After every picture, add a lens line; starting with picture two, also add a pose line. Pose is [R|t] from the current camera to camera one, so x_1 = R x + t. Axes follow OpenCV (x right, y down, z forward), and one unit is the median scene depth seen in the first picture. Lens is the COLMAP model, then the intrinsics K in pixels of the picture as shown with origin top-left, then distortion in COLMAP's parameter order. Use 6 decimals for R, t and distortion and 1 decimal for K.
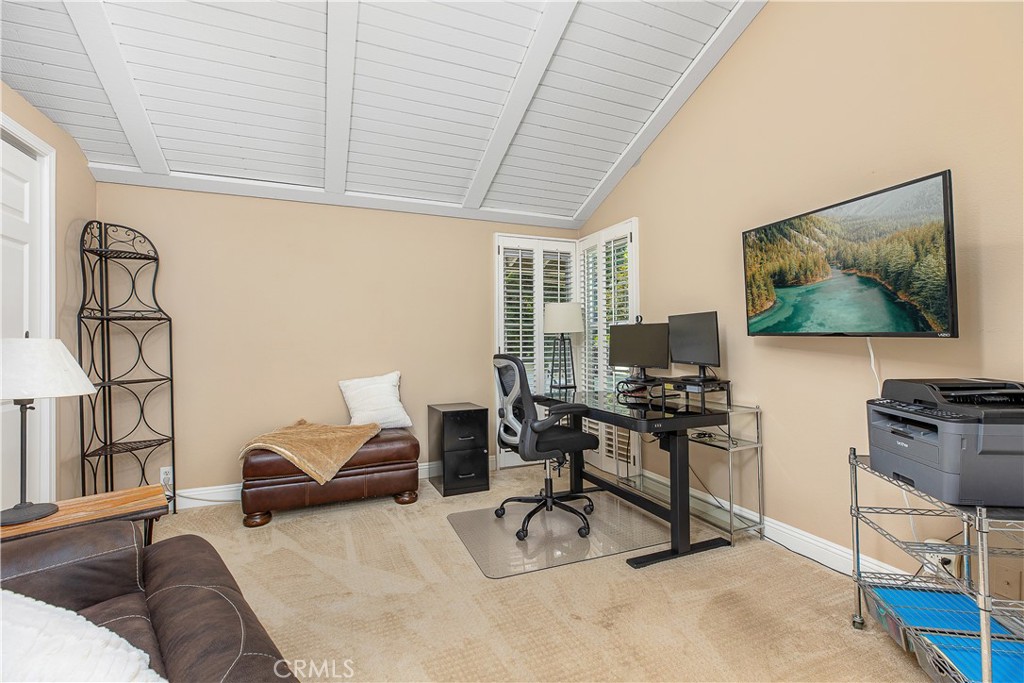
lens RADIAL K [[460.5, 0, 491.5], [0, 460.5, 338.1], [0, 0, 1]] dist [0.008280, -0.001942]
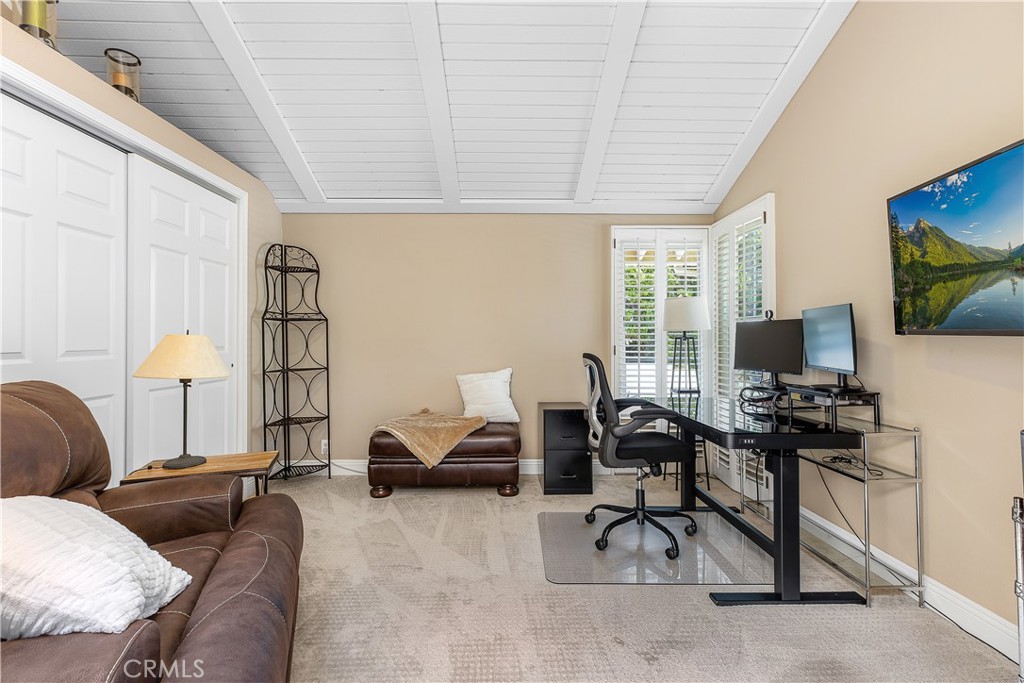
lens RADIAL K [[460.5, 0, 511.1], [0, 460.5, 337.9], [0, 0, 1]] dist [0.008280, -0.001942]
pose [[0.927343, 0.005425, -0.374173, 0.227860], [-0.004164, 0.999983, 0.004180, -0.000022], [0.374190, -0.002318, 0.927349, 0.050169]]
